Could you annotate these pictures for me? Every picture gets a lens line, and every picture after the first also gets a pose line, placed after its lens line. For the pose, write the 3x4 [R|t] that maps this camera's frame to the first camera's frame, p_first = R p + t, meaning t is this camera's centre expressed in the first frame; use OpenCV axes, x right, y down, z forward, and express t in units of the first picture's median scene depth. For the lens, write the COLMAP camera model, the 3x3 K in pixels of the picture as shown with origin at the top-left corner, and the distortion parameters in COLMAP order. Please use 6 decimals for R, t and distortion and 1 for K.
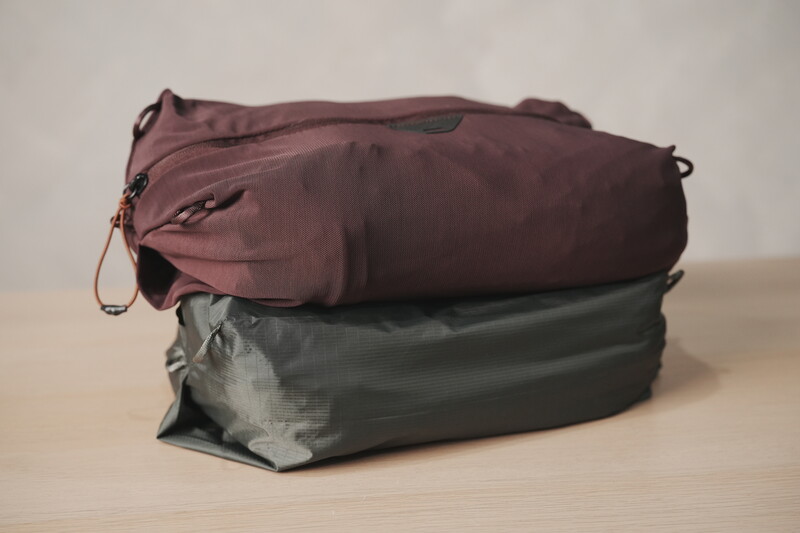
lens RADIAL K [[1160.3, 0, 401.0], [0, 1160.3, 266.8], [0, 0, 1]] dist [0.019031, 0.000000]
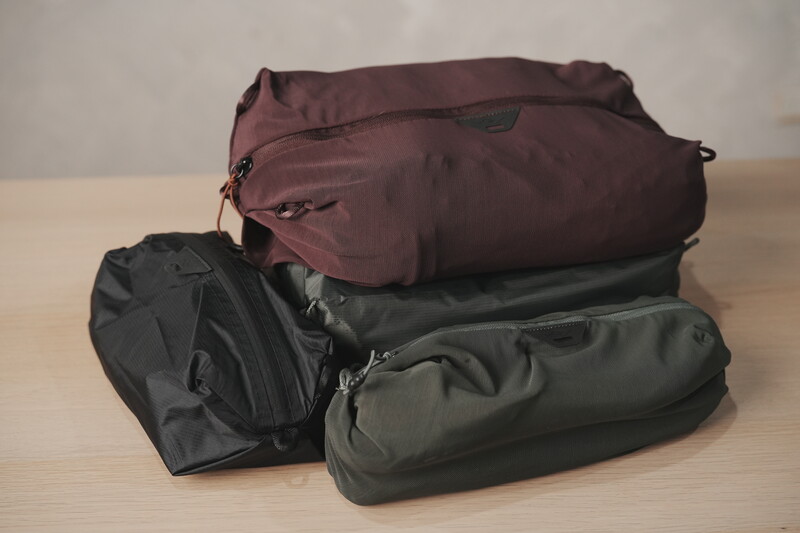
lens RADIAL K [[1160.3, 0, 399.1], [0, 1160.3, 266.1], [0, 0, 1]] dist [0.019031, 0.000000]
pose [[0.998908, 0.042278, -0.019878, -0.040284], [-0.035977, 0.967581, 0.249986, -0.280888], [0.029802, -0.248998, 0.968045, -0.176753]]
